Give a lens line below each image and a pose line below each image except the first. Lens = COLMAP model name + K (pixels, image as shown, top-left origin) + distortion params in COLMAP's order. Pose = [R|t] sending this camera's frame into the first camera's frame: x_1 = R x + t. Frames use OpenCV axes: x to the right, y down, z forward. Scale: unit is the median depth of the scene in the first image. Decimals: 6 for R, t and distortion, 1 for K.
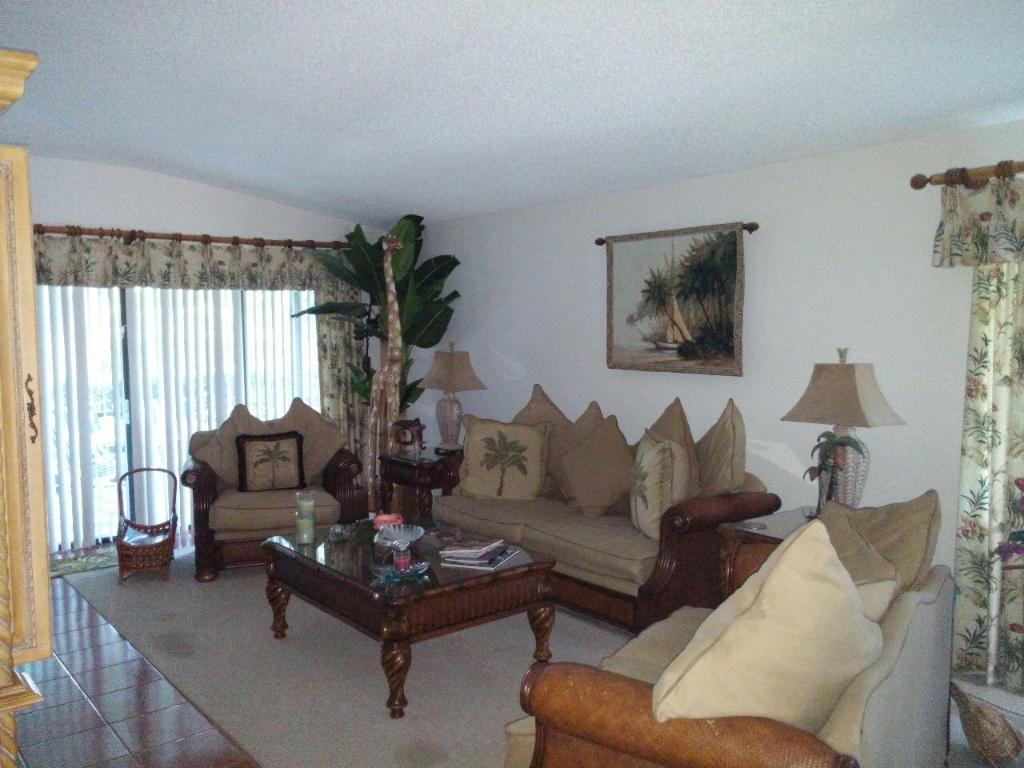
lens RADIAL K [[857.2, 0, 510.7], [0, 857.2, 384.8], [0, 0, 1]] dist [0.014564, -0.006213]
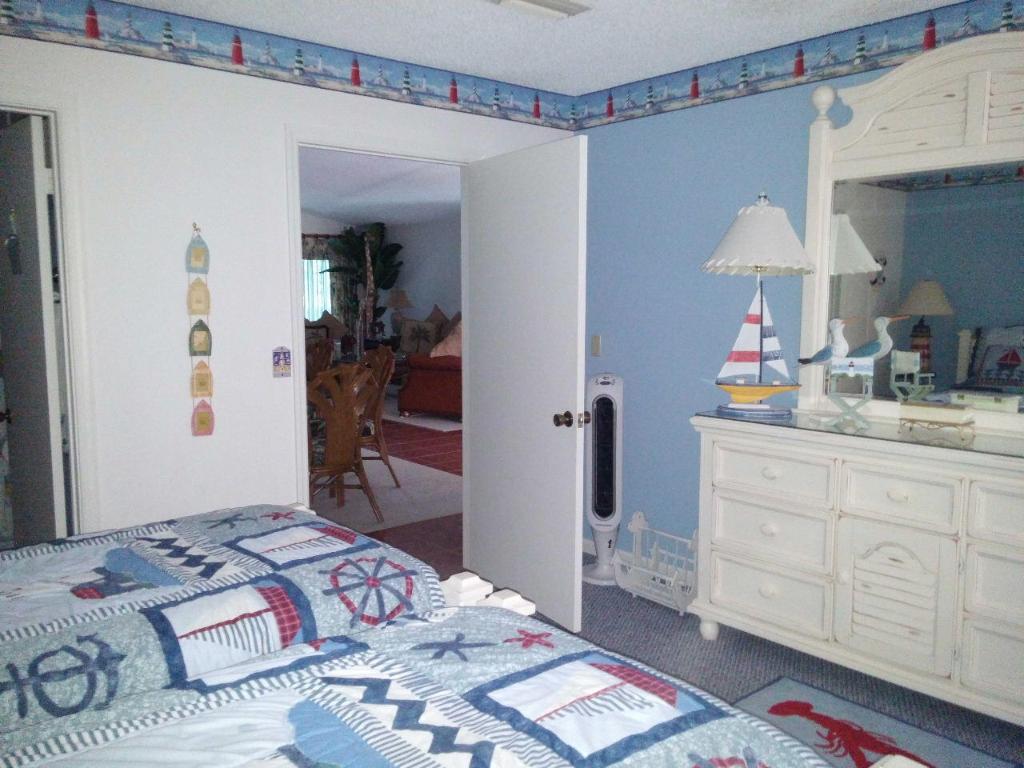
lens RADIAL K [[857.2, 0, 512.3], [0, 857.2, 381.8], [0, 0, 1]] dist [0.014564, -0.006213]
pose [[0.999428, 0.004110, 0.033567, 0.130889], [-0.005152, 0.999505, 0.031024, 0.109932], [-0.033423, -0.031179, 0.998955, -1.027464]]
